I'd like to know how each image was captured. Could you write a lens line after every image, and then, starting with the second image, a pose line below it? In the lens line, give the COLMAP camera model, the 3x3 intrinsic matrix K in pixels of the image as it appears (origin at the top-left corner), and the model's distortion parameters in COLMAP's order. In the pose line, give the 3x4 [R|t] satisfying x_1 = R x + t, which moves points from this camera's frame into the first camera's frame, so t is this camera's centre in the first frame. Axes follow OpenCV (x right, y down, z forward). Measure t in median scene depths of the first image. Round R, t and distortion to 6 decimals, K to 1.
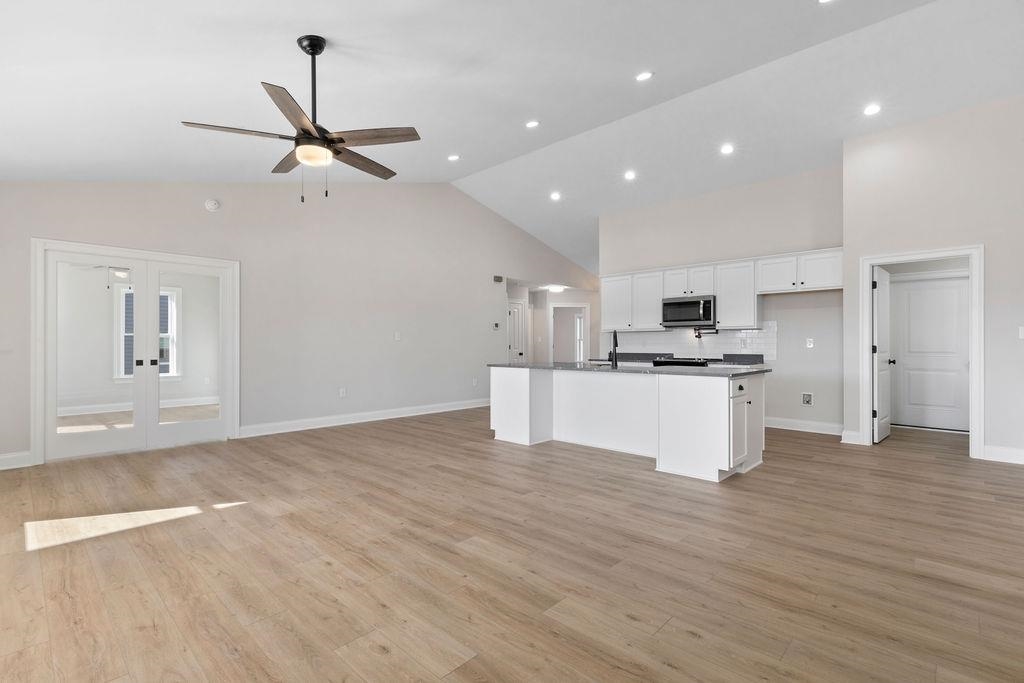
lens RADIAL K [[472.8, 0, 512.0], [0, 472.8, 341.5], [0, 0, 1]] dist [0.000596, 0.000097]
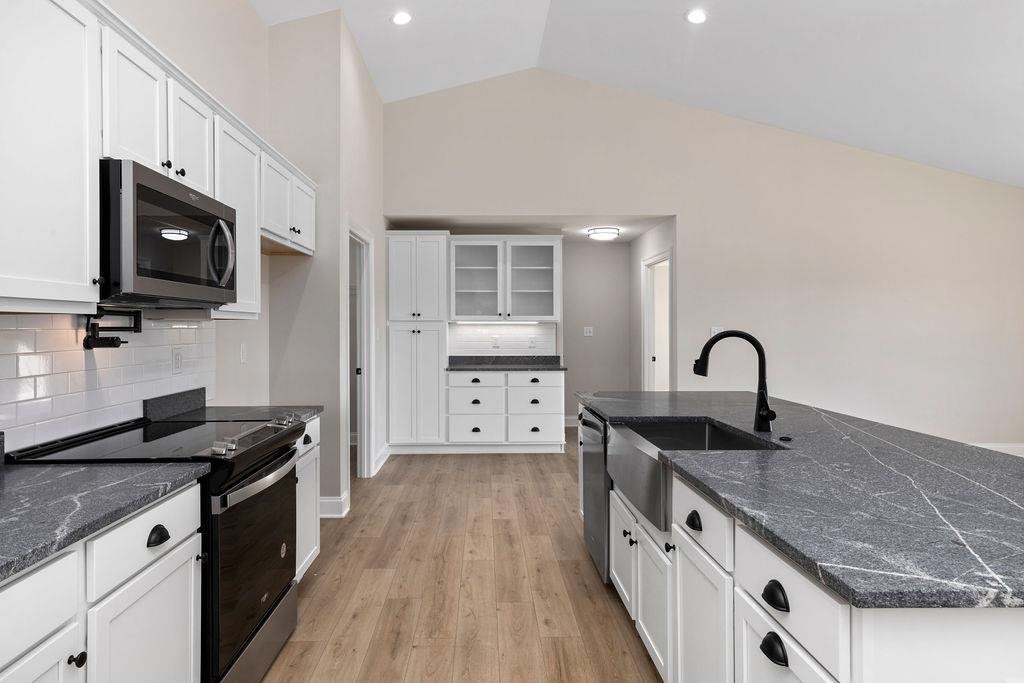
lens RADIAL K [[588.8, 0, 490.3], [0, 588.8, 332.6], [0, 0, 1]] dist [0.016378, -0.000902]
pose [[-0.697515, -0.006815, 0.716537, 0.029862], [-0.003926, 0.999976, 0.005690, -0.019551], [-0.716559, 0.001156, -0.697526, 1.138754]]
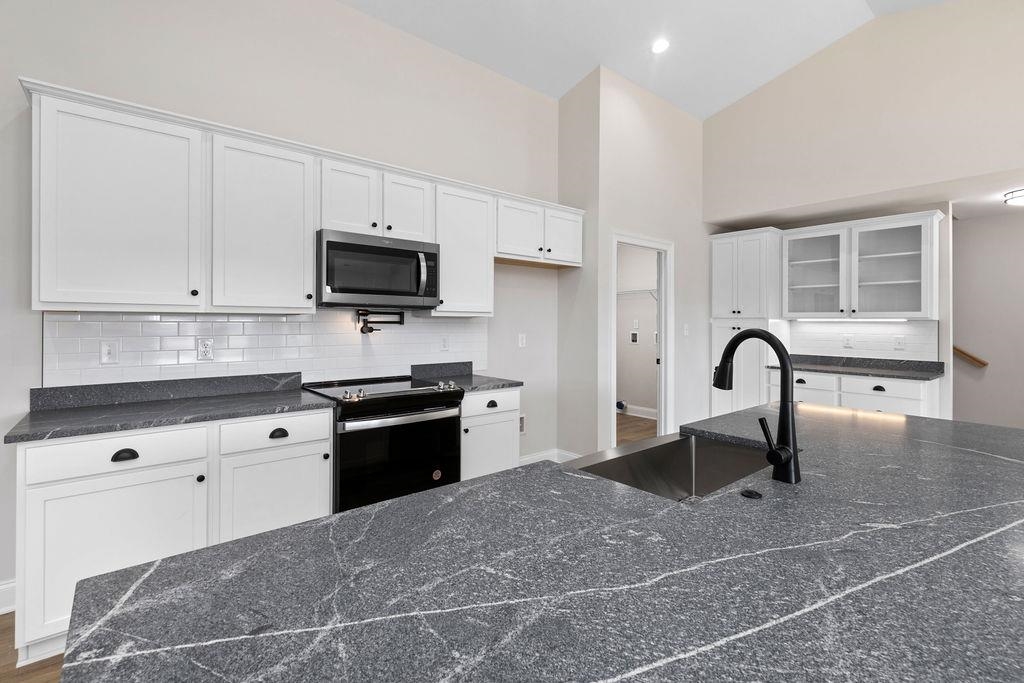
lens RADIAL K [[465.5, 0, 507.7], [0, 465.5, 322.3], [0, 0, 1]] dist [0.003372, 0.000592]
pose [[0.121692, 0.001358, 0.992567, -0.028015], [-0.012987, 0.999916, 0.000224, -0.020660], [-0.992483, -0.012917, 0.121700, 0.865270]]
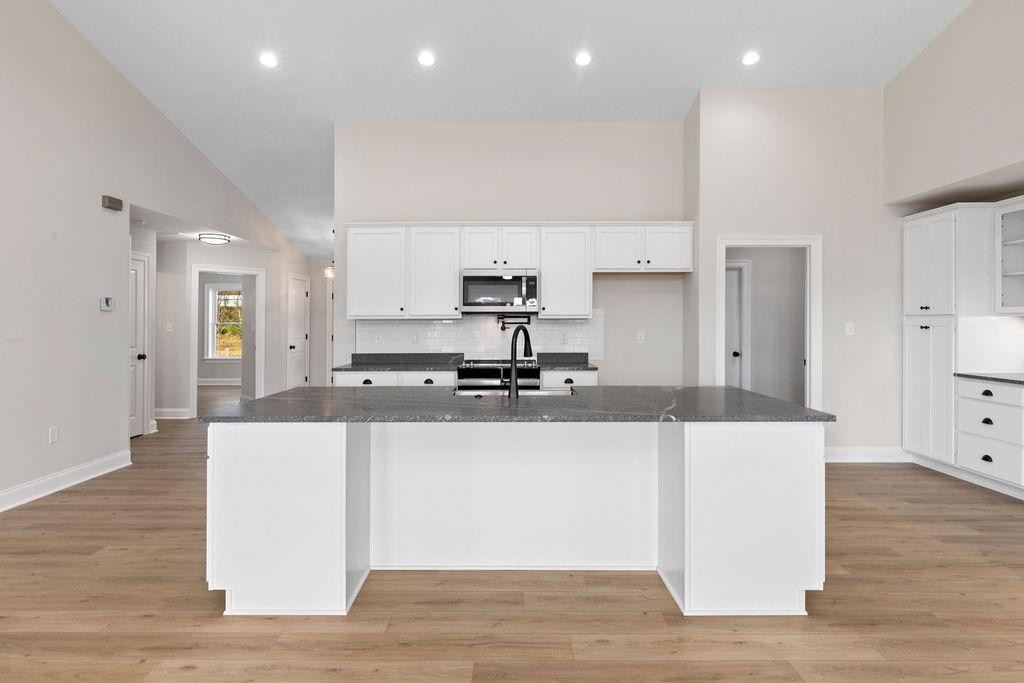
lens RADIAL K [[533.8, 0, 510.8], [0, 533.8, 322.6], [0, 0, 1]] dist [-0.002618, 0.000222]
pose [[0.732512, -0.001374, 0.680752, -0.132895], [-0.003163, 0.999980, 0.005423, -0.024000], [-0.680746, -0.006126, 0.732494, 0.450871]]
